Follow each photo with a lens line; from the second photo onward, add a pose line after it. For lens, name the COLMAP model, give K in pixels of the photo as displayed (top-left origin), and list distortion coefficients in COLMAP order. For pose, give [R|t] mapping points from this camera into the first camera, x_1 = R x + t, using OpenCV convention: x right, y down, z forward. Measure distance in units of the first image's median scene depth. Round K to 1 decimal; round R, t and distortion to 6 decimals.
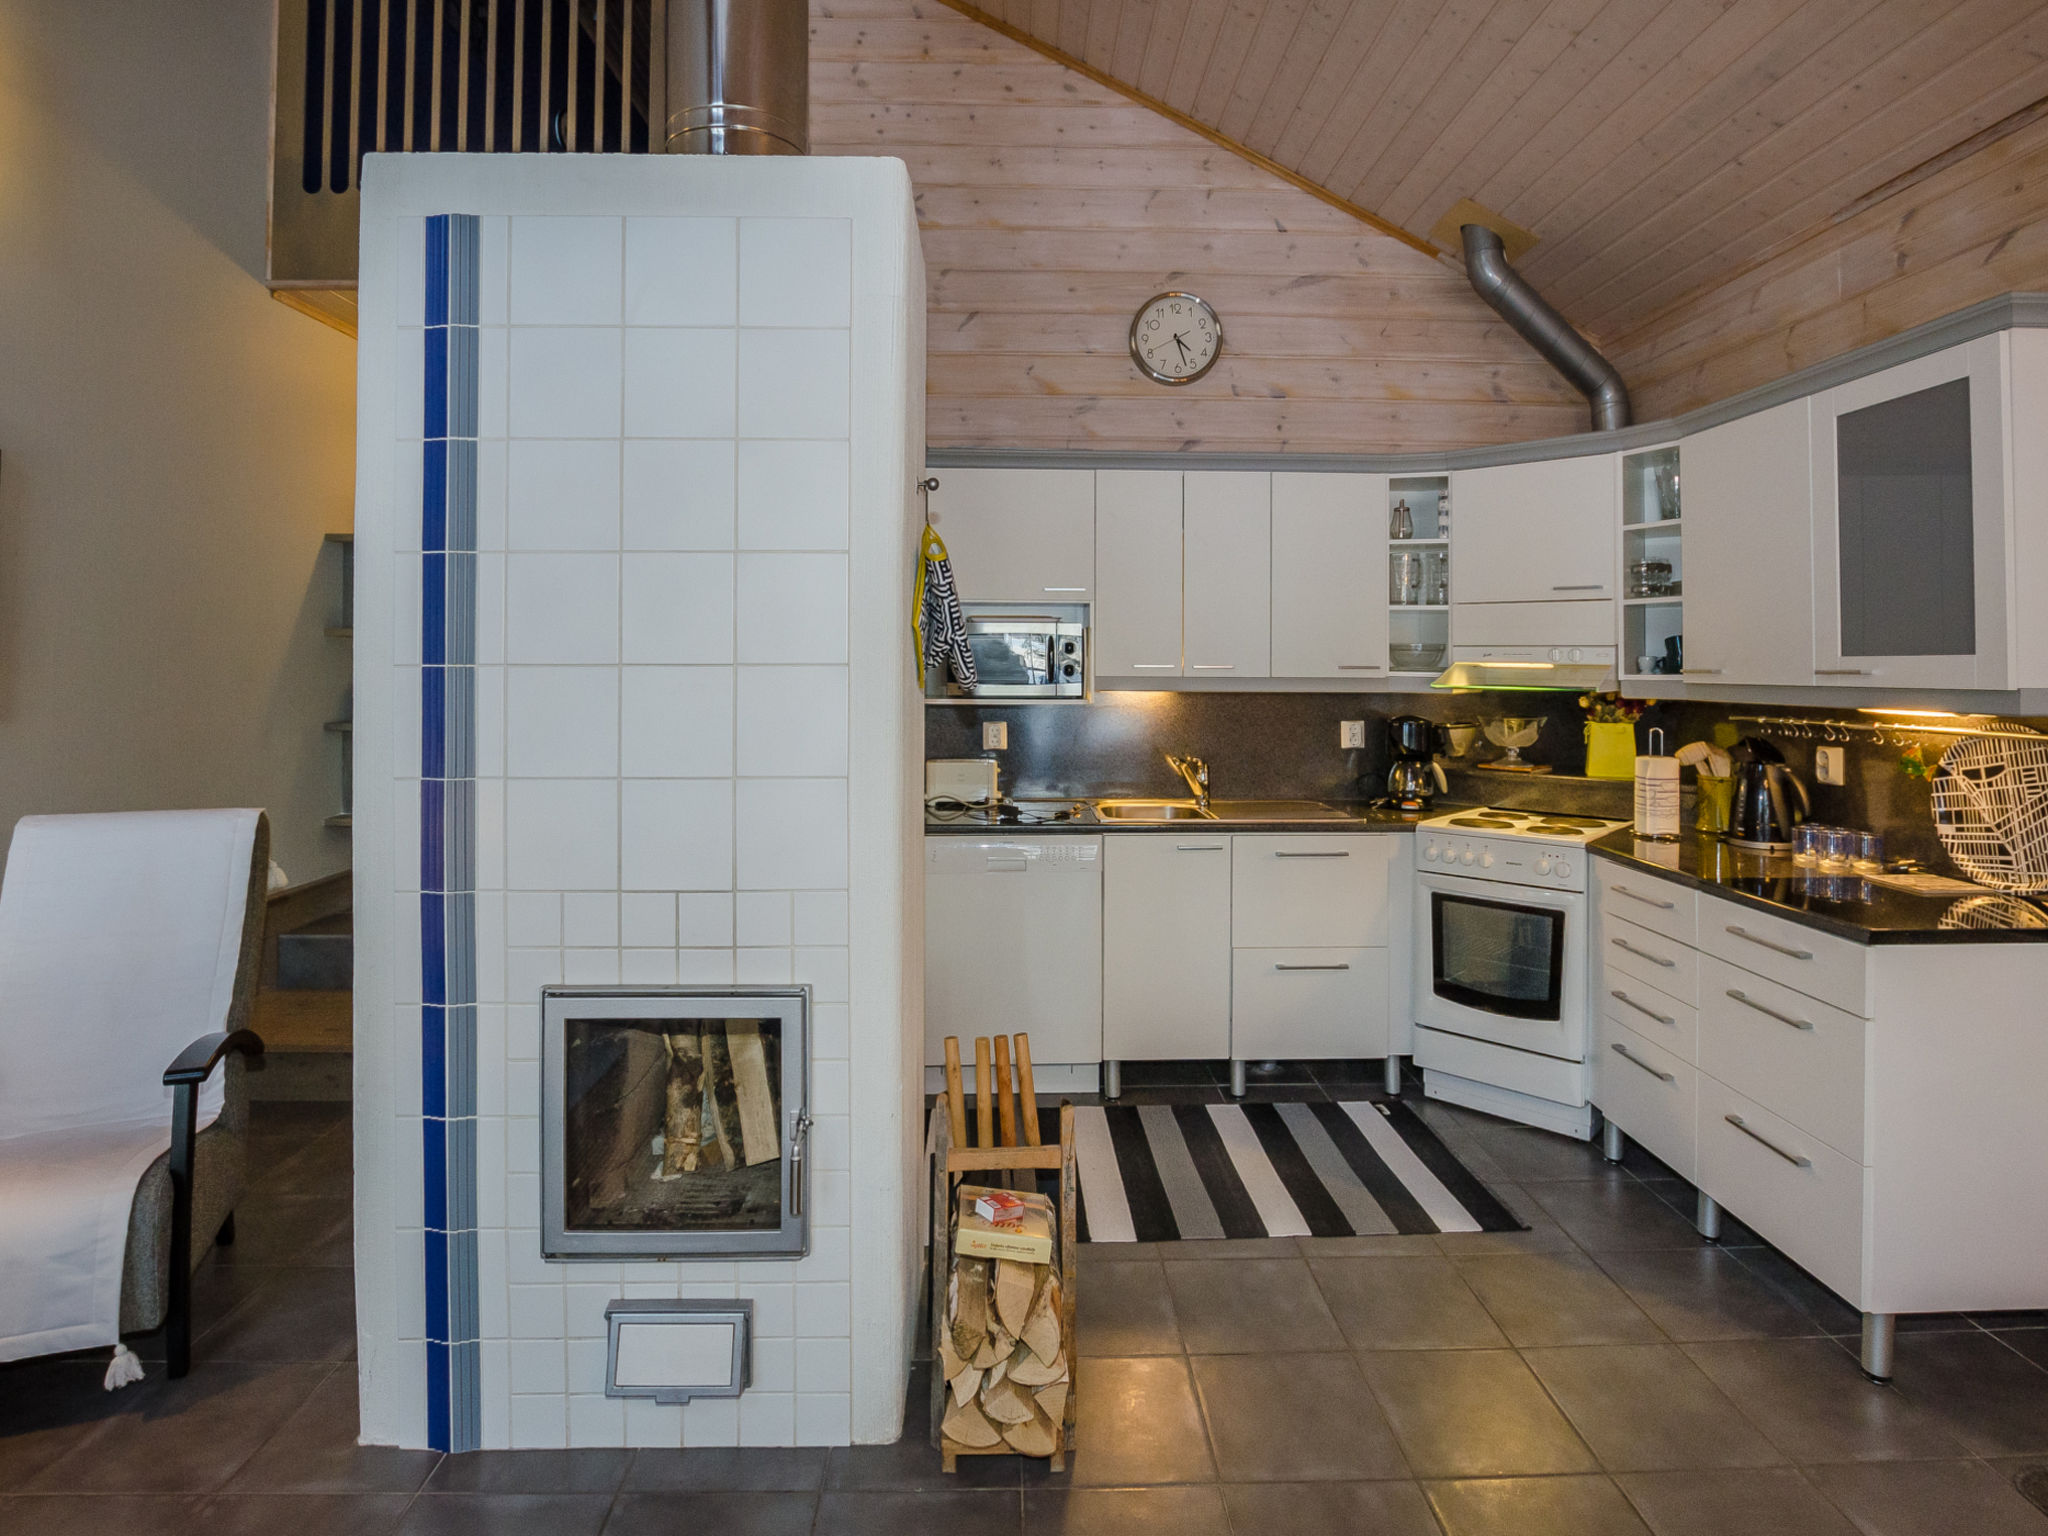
lens RADIAL K [[1069.7, 0, 1039.1], [0, 1069.7, 642.5], [0, 0, 1]] dist [-0.022552, 0.002037]
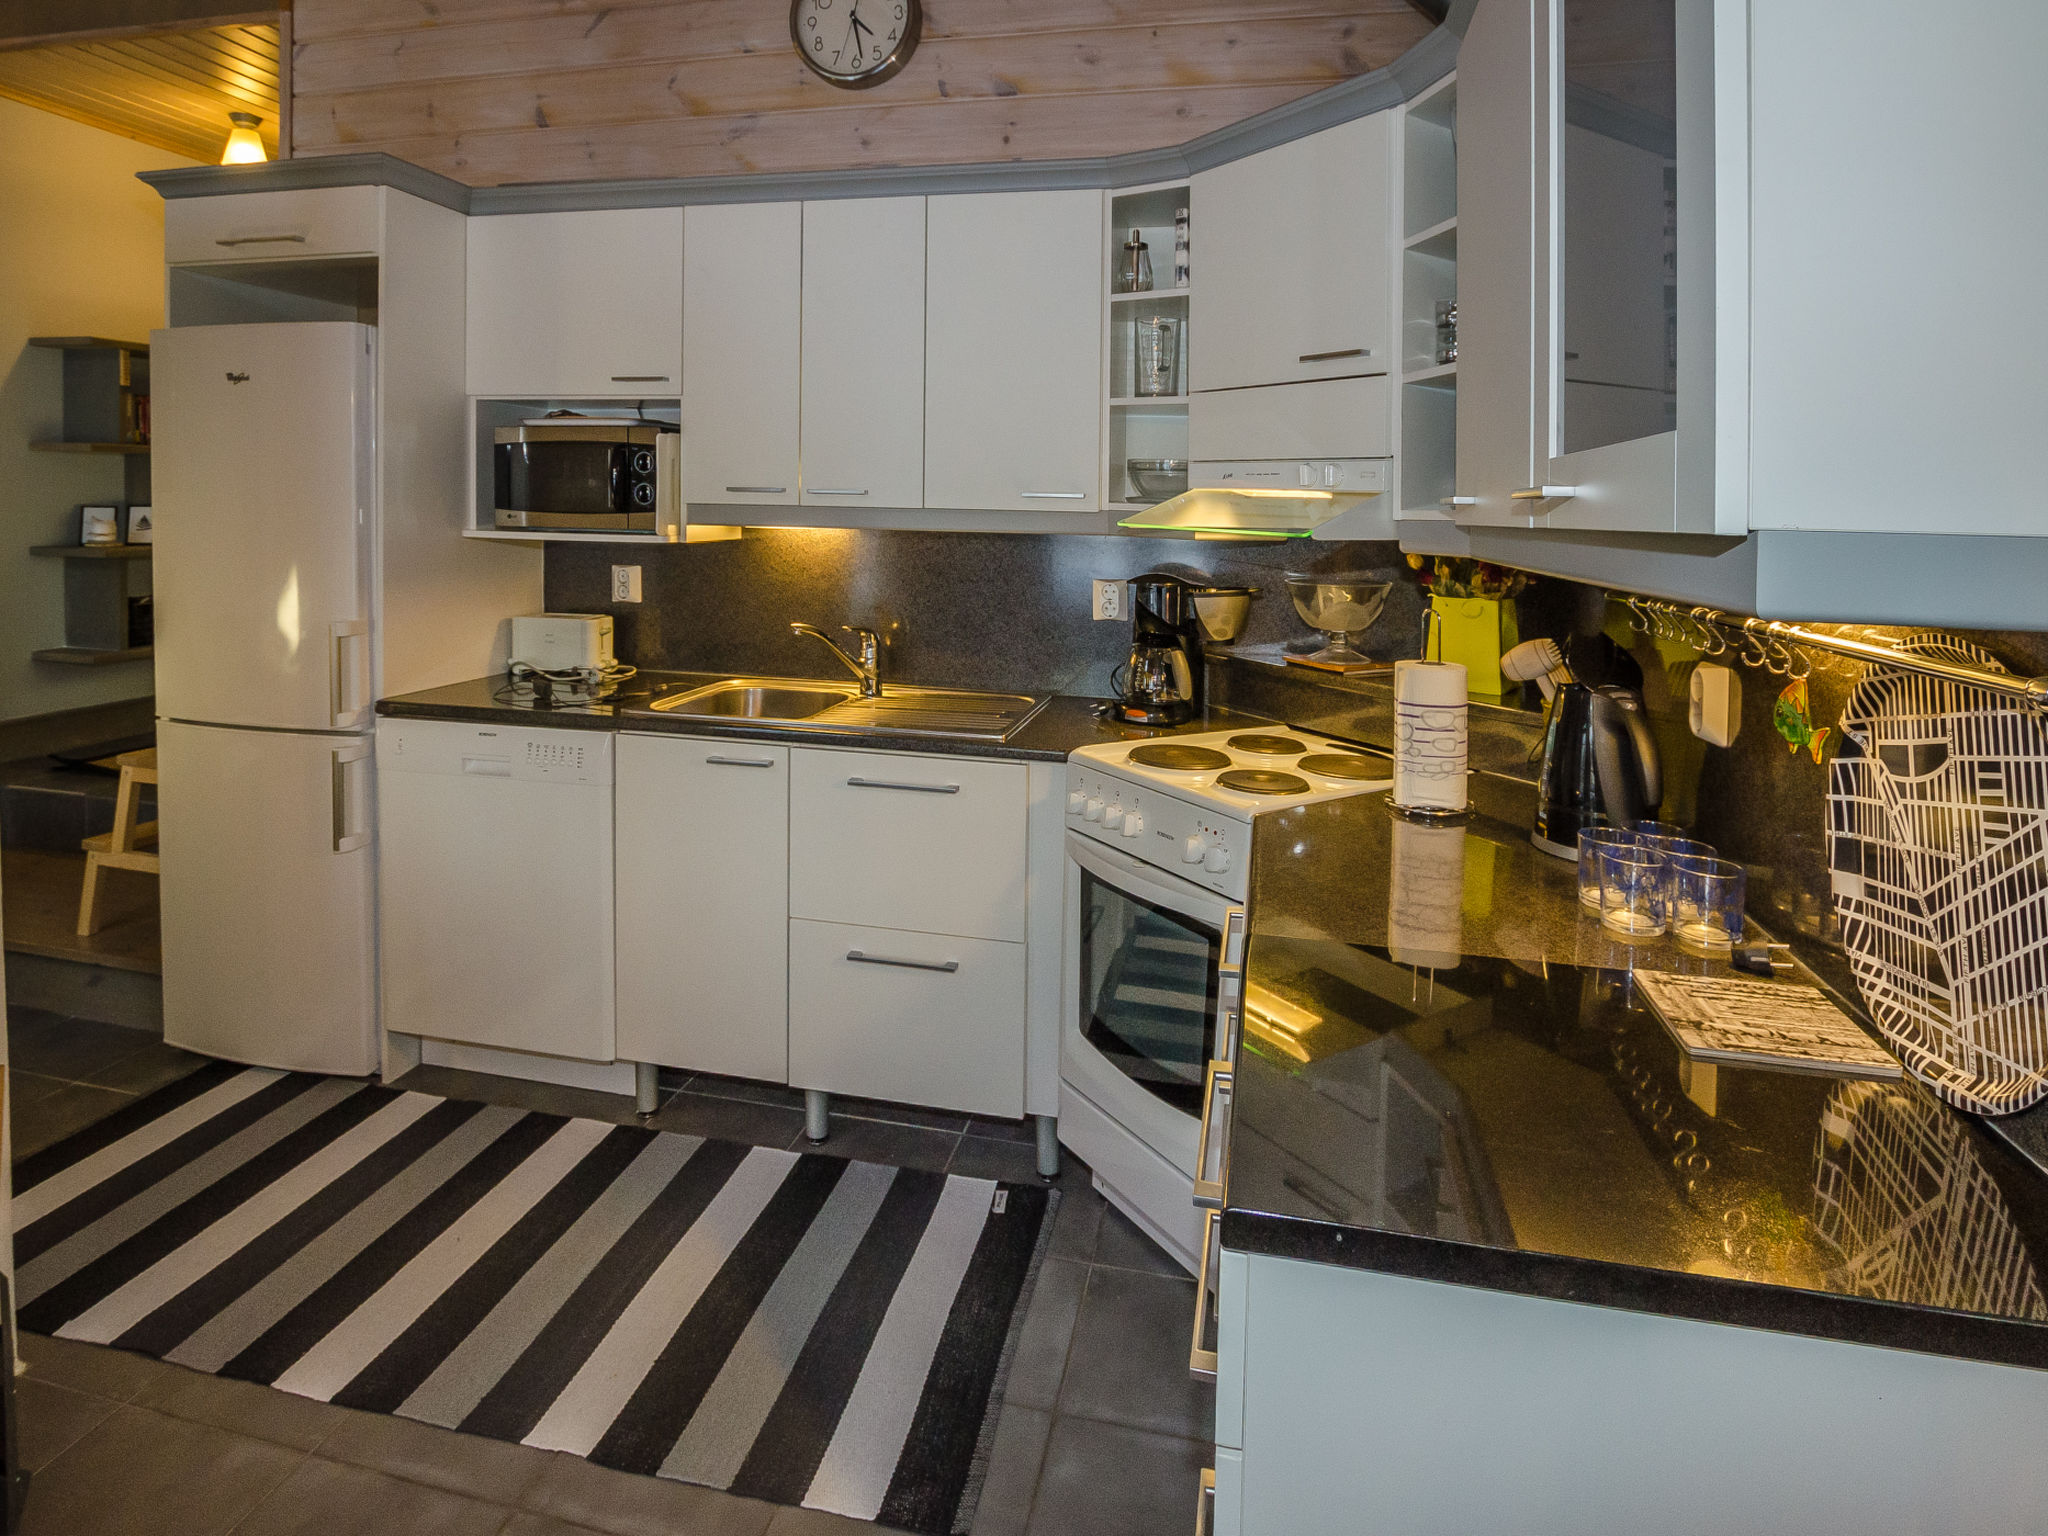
lens RADIAL K [[1069.7, 0, 1137.4], [0, 1069.7, 515.9], [0, 0, 1]] dist [-0.022552, 0.002037]
pose [[0.970164, 0.018476, -0.241744, 0.505148], [-0.013877, 0.999689, 0.020713, 0.021337], [0.242052, -0.016741, 0.970119, 0.392238]]
